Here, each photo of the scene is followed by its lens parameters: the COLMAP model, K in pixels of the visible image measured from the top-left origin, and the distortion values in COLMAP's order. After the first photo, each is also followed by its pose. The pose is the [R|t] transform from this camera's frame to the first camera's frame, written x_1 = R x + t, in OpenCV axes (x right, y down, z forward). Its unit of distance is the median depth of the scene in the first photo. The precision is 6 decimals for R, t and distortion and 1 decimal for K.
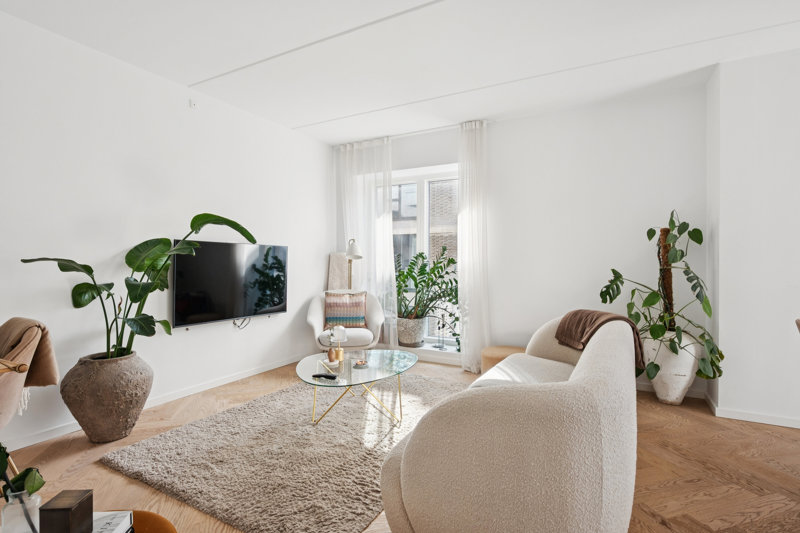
lens RADIAL K [[396.5, 0, 397.6], [0, 396.5, 260.8], [0, 0, 1]] dist [0.001391, -0.000029]
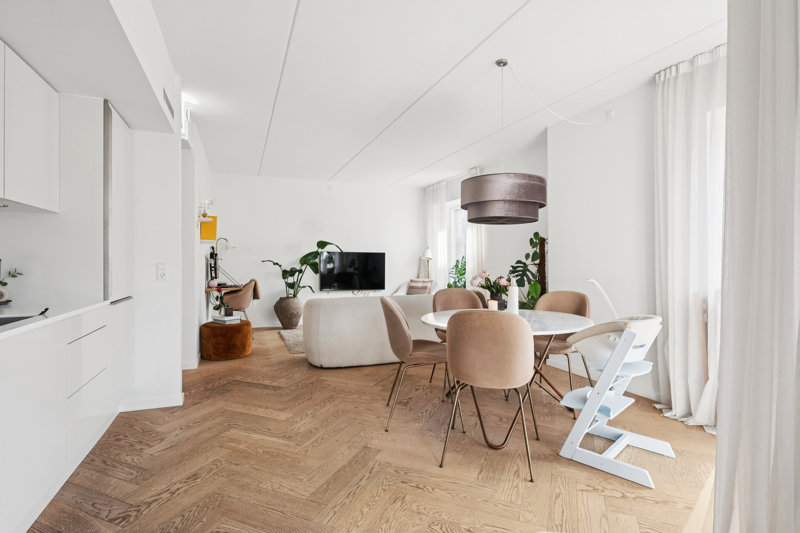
lens RADIAL K [[401.0, 0, 402.9], [0, 401.0, 261.6], [0, 0, 1]] dist [-0.001321, -0.000292]
pose [[0.776351, -0.002150, -0.630297, 0.922542], [0.004507, 0.999988, 0.002141, 0.000254], [0.630284, -0.004504, 0.776351, -0.350926]]
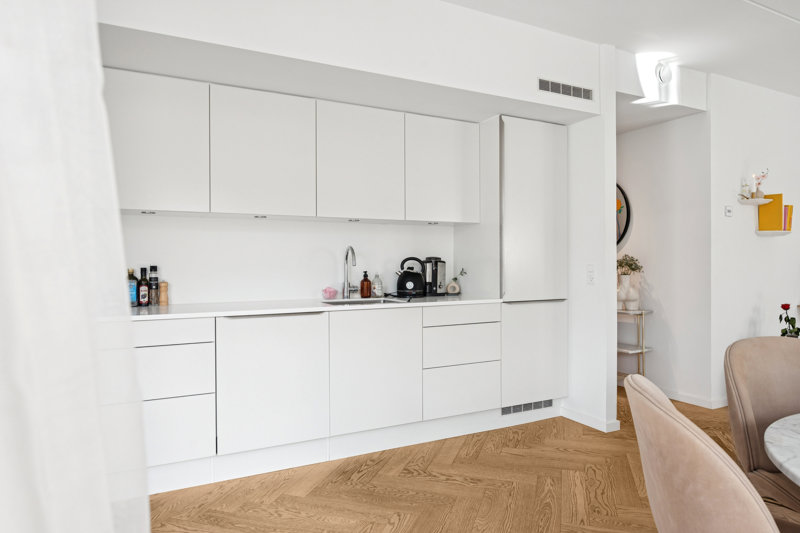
lens RADIAL K [[503.4, 0, 400.0], [0, 503.4, 266.5], [0, 0, 1]] dist [0.001149, 0.000480]
pose [[-0.567394, 0.004177, -0.823436, 0.970028], [0.004876, 0.999987, 0.001713, 0.002419], [0.823432, -0.003043, -0.567407, 0.157278]]
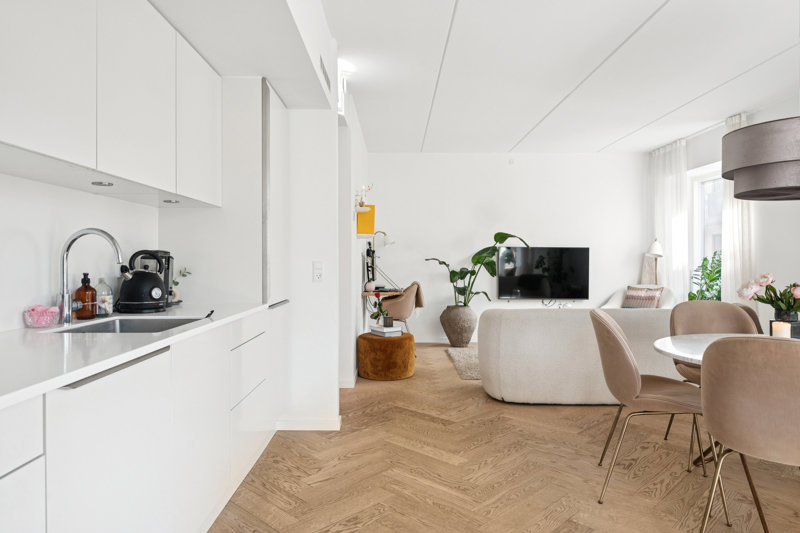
lens RADIAL K [[527.9, 0, 400.6], [0, 527.9, 263.0], [0, 0, 1]] dist [-0.003078, -0.000060]
pose [[0.488460, 0.002240, -0.872584, 0.901503], [0.005295, 0.999971, 0.005532, 0.000467], [0.872570, -0.007323, 0.488433, -0.350632]]
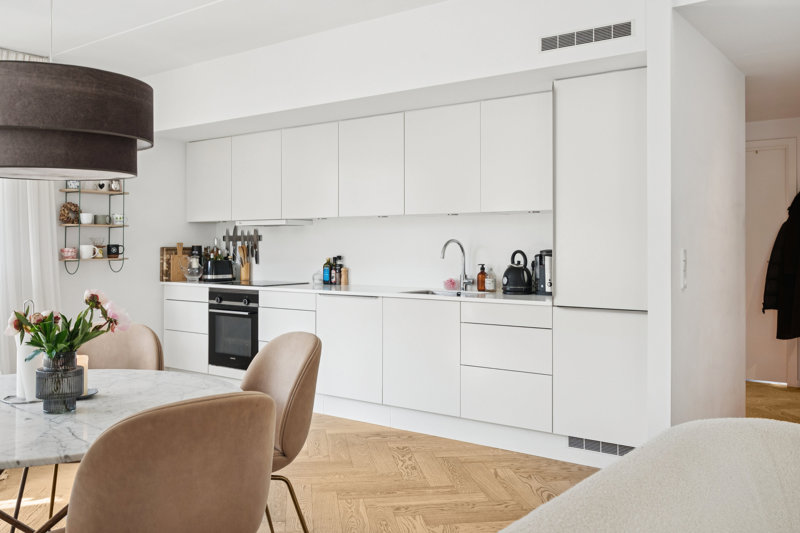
lens RADIAL K [[696.5, 0, 396.5], [0, 696.5, 240.4], [0, 0, 1]] dist [-0.003695, -0.000160]
pose [[-0.989261, -0.002095, 0.146147, 0.282295], [-0.003644, 0.999940, -0.010332, -0.014963], [-0.146117, -0.010753, -0.989209, 0.783567]]
